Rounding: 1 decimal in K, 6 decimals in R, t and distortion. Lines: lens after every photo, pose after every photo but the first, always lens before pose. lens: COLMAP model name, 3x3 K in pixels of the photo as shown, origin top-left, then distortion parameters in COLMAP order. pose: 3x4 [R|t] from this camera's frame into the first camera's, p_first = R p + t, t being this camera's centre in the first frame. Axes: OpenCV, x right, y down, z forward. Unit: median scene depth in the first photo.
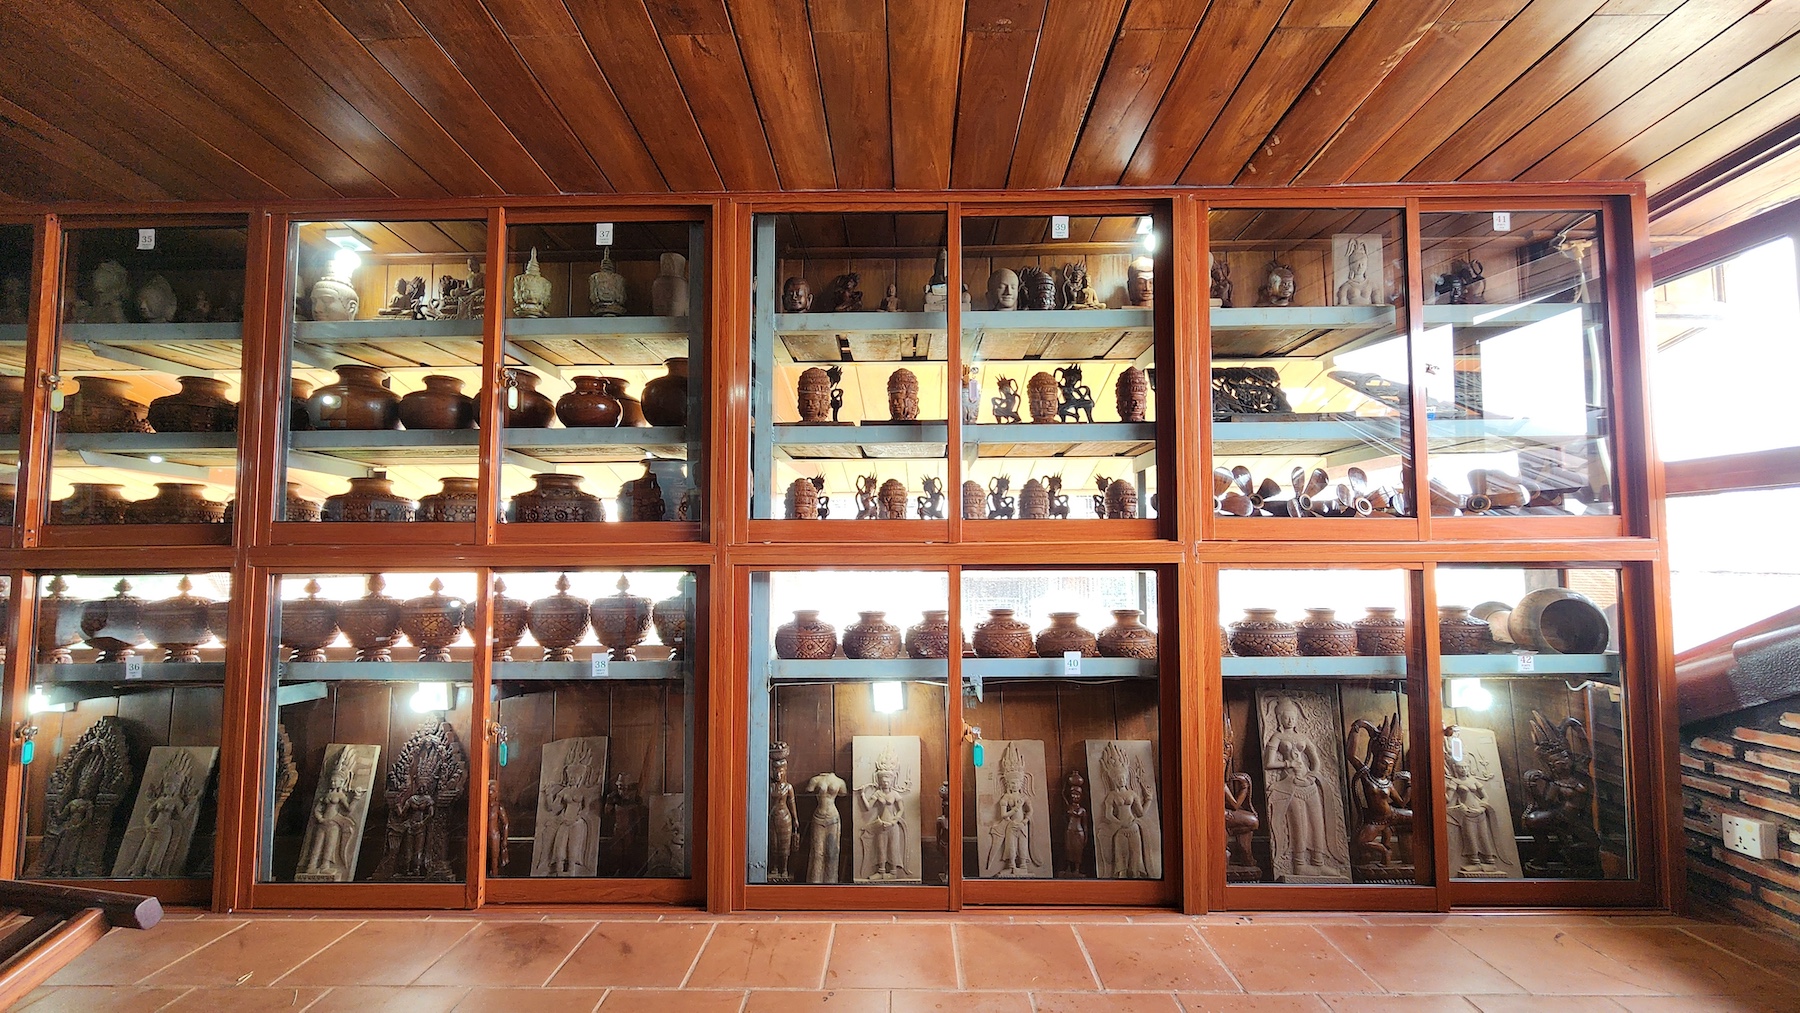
lens RADIAL K [[736.7, 0, 898.4], [0, 736.7, 506.0], [0, 0, 1]] dist [0.001896, 0.000016]
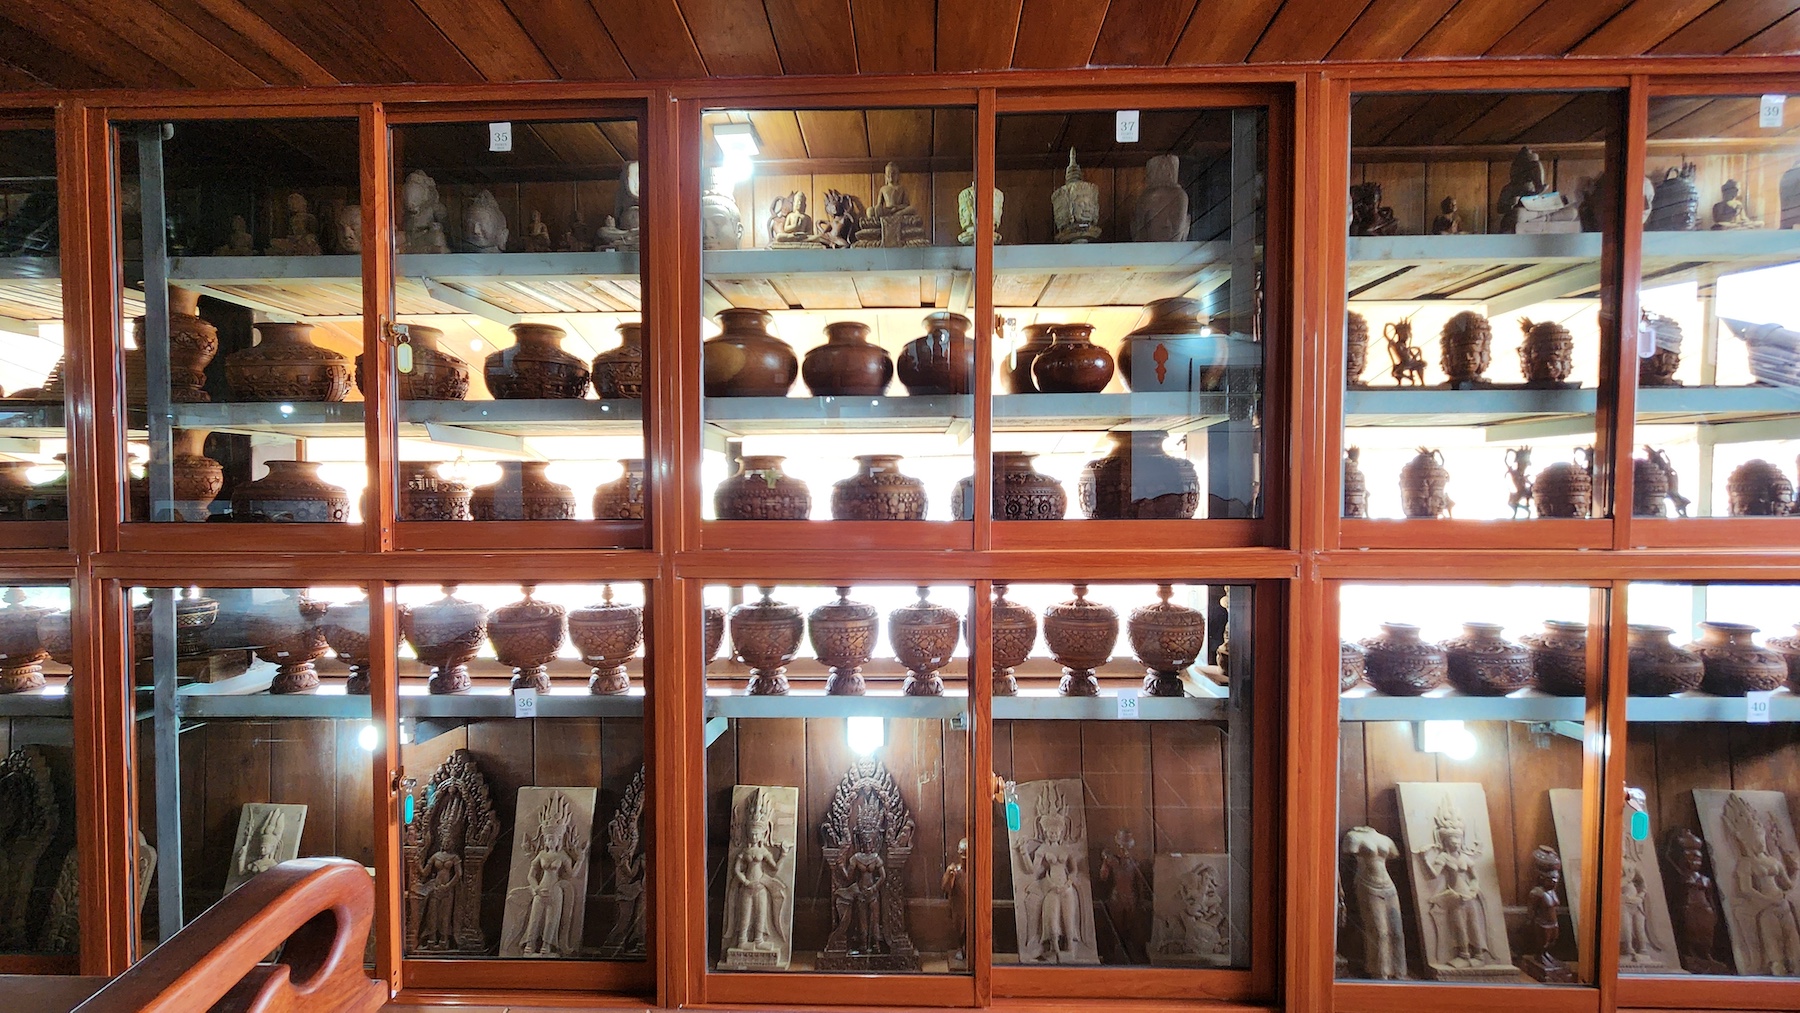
lens RADIAL K [[736.7, 0, 902.4], [0, 736.7, 506.1], [0, 0, 1]] dist [0.001896, 0.000016]
pose [[0.999911, 0.001387, -0.013248, -0.594380], [-0.000252, 0.996359, 0.085258, -0.053658], [0.013318, -0.085247, 0.996271, 0.229453]]
